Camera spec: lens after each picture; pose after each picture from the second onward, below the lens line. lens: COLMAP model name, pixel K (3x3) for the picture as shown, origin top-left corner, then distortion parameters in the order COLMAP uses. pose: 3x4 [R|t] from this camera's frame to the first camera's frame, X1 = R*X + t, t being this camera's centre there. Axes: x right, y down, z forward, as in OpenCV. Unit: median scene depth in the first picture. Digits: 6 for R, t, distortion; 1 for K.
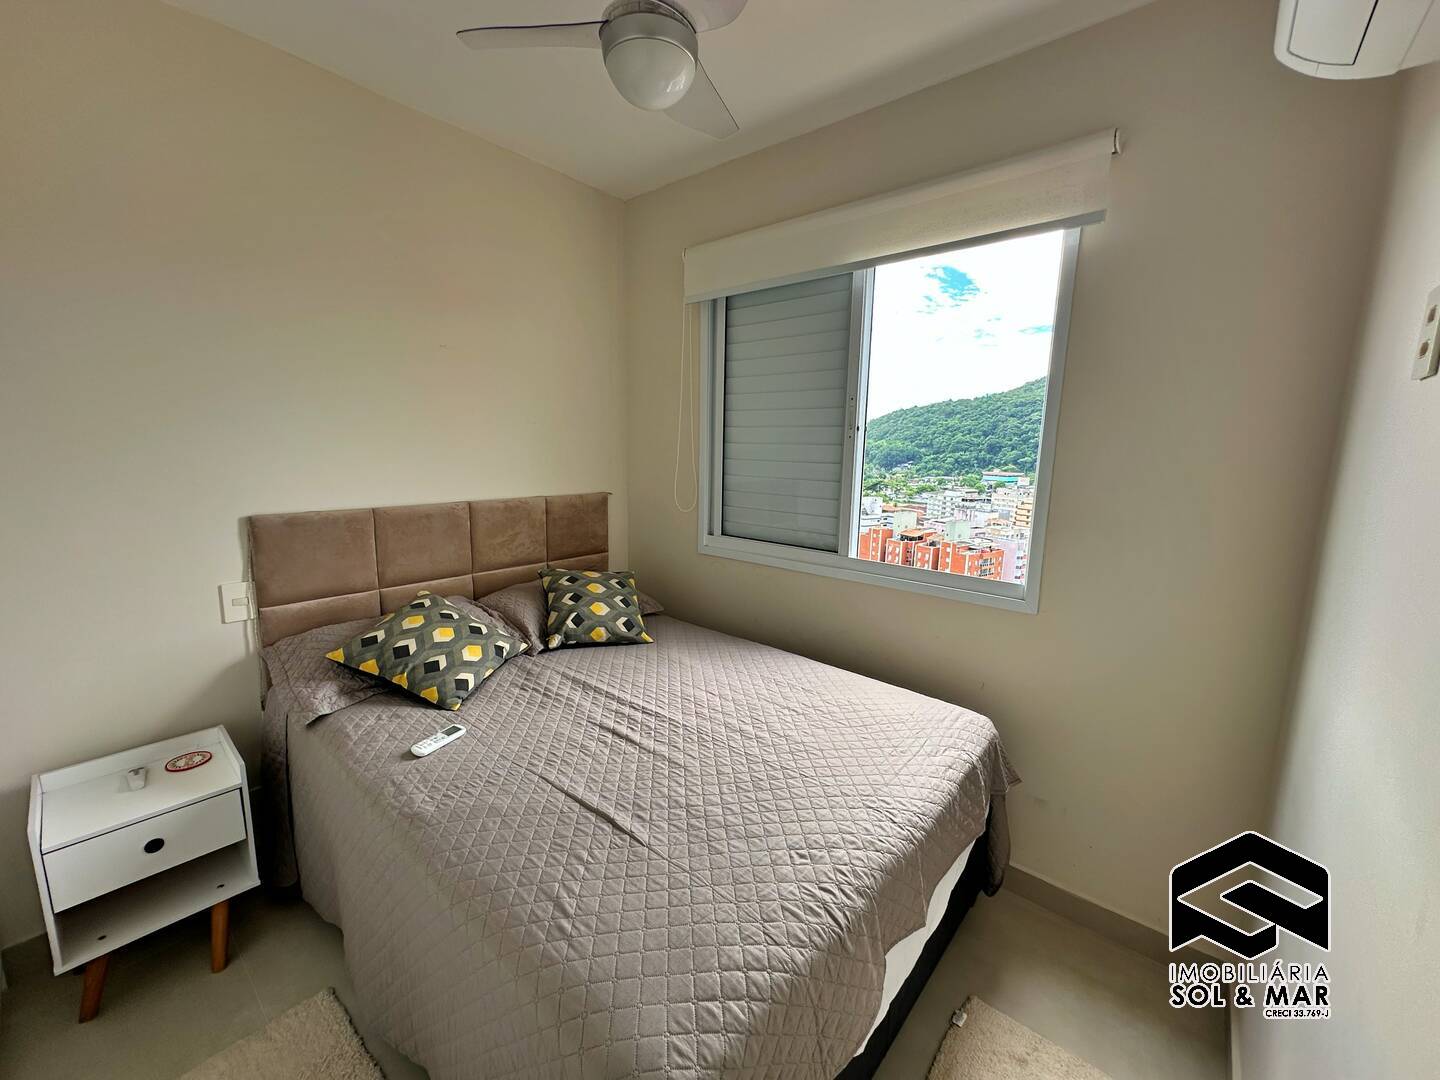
lens RADIAL K [[574.0, 0, 716.5], [0, 574.0, 531.7], [0, 0, 1]] dist [-0.003325, 0.000965]
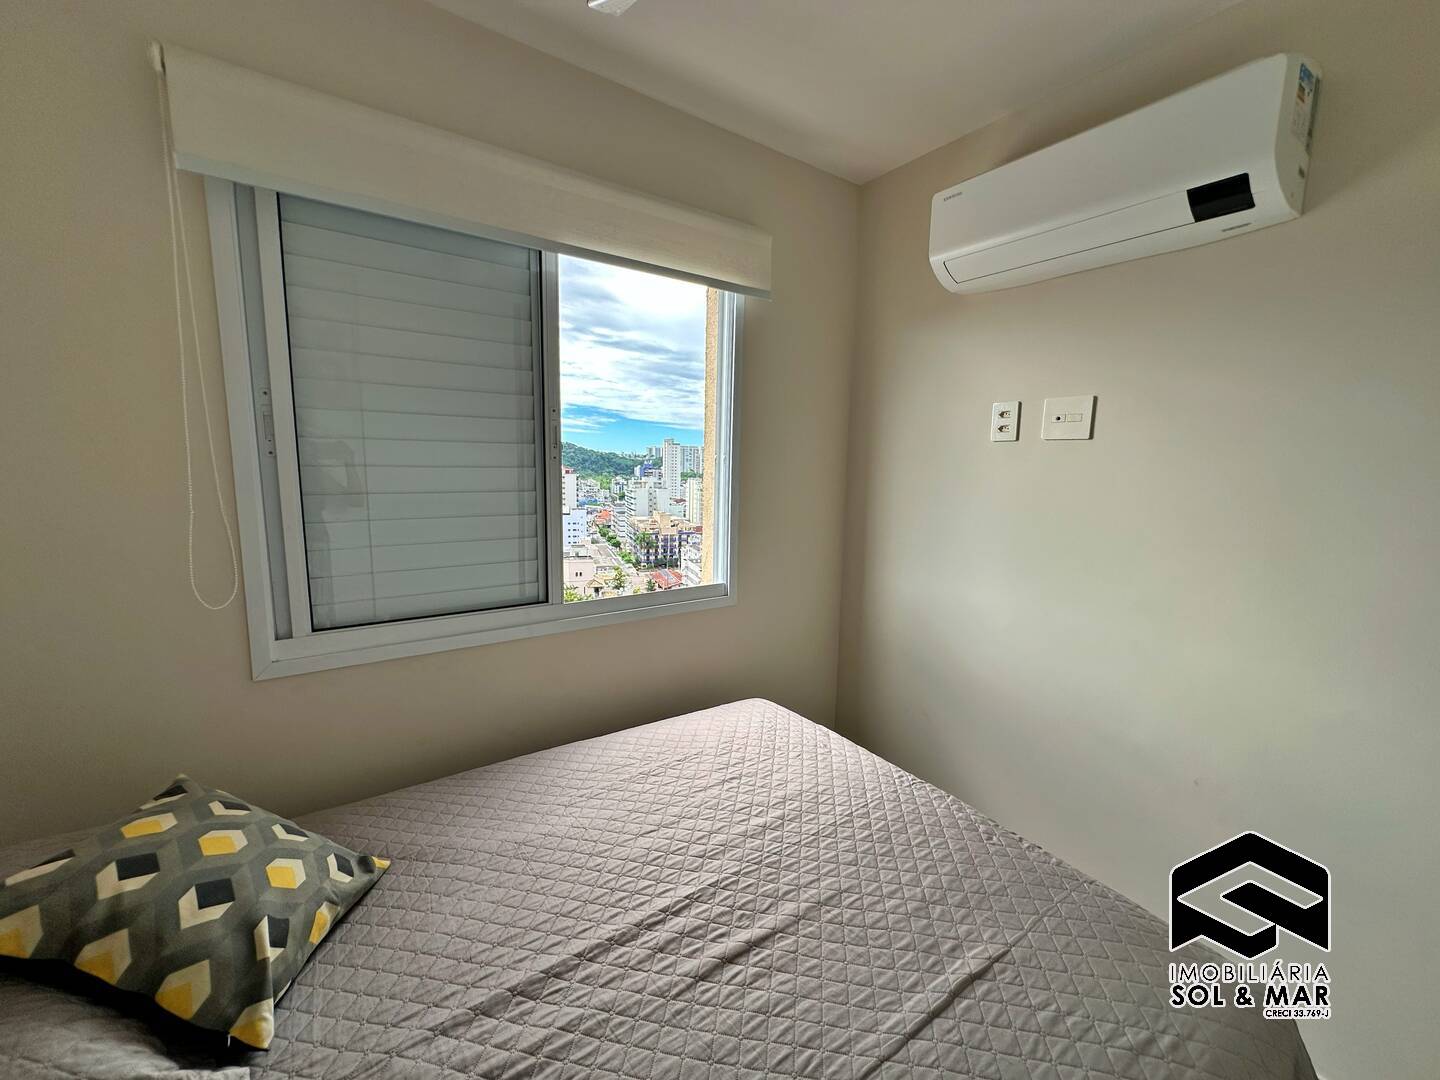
lens RADIAL K [[574.0, 0, 721.6], [0, 574.0, 536.5], [0, 0, 1]] dist [-0.003325, 0.000965]
pose [[0.252365, -0.140604, 0.957362, -0.581562], [0.136210, 0.984697, 0.108713, -0.130786], [-0.957997, 0.102967, 0.267655, 0.668310]]
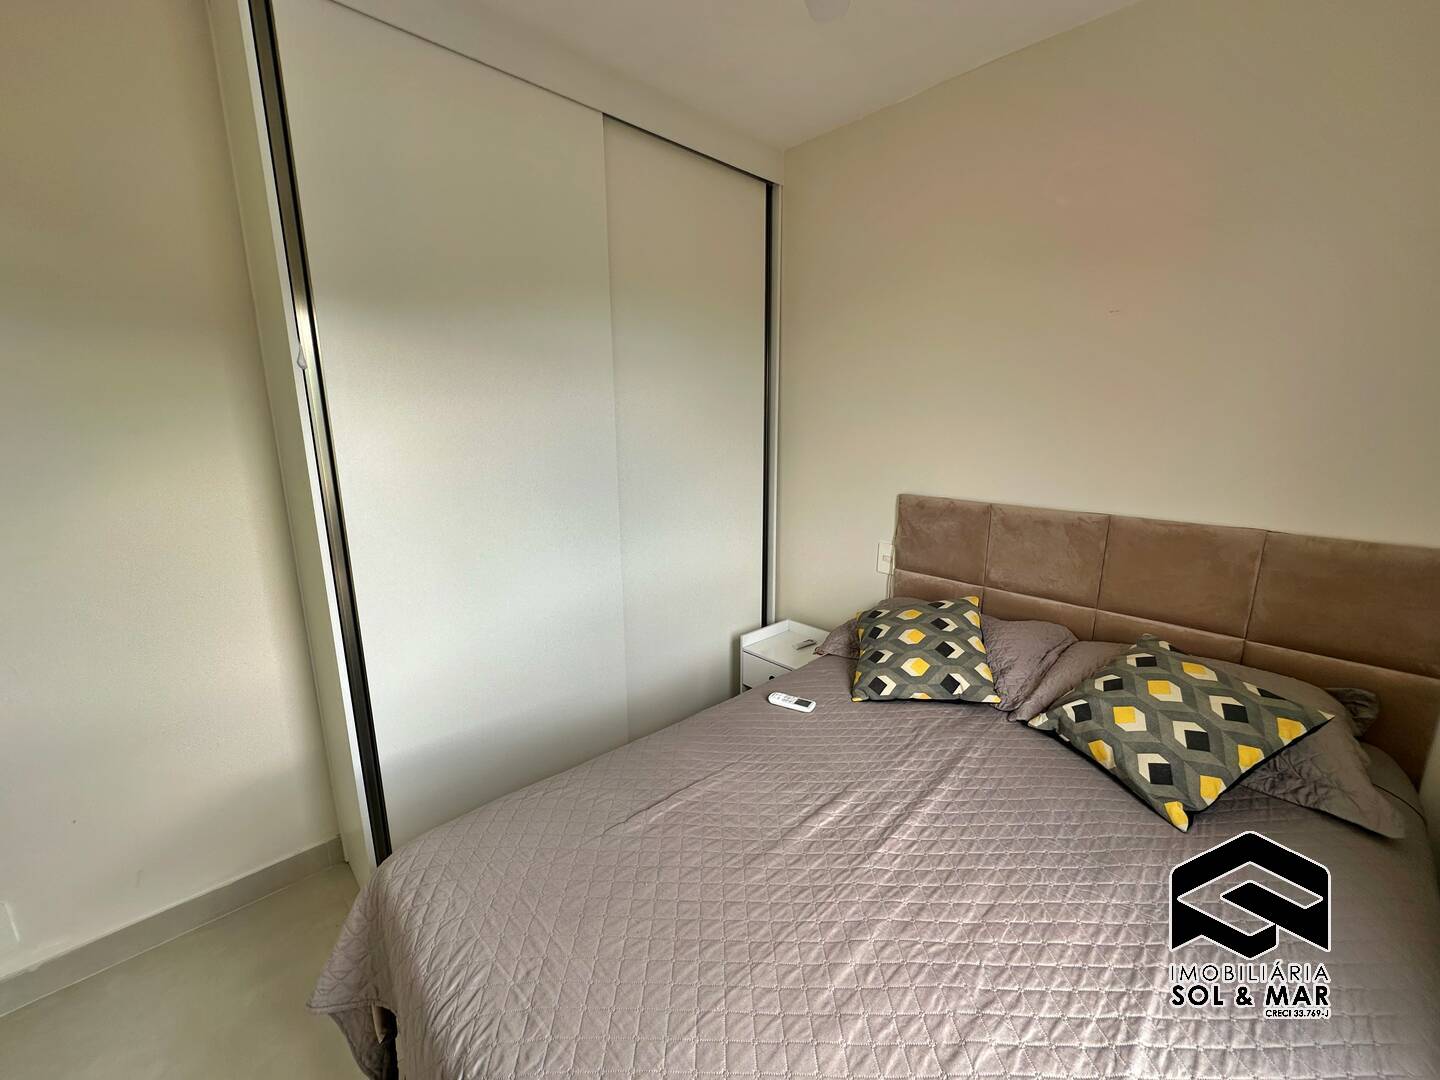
lens RADIAL K [[574.0, 0, 725.1], [0, 574.0, 543.2], [0, 0, 1]] dist [-0.003325, 0.000965]
pose [[-0.092042, 0.187615, -0.977921, 0.453196], [-0.154485, 0.967508, 0.200157, -0.113609], [0.983698, 0.169497, -0.060068, 0.707811]]
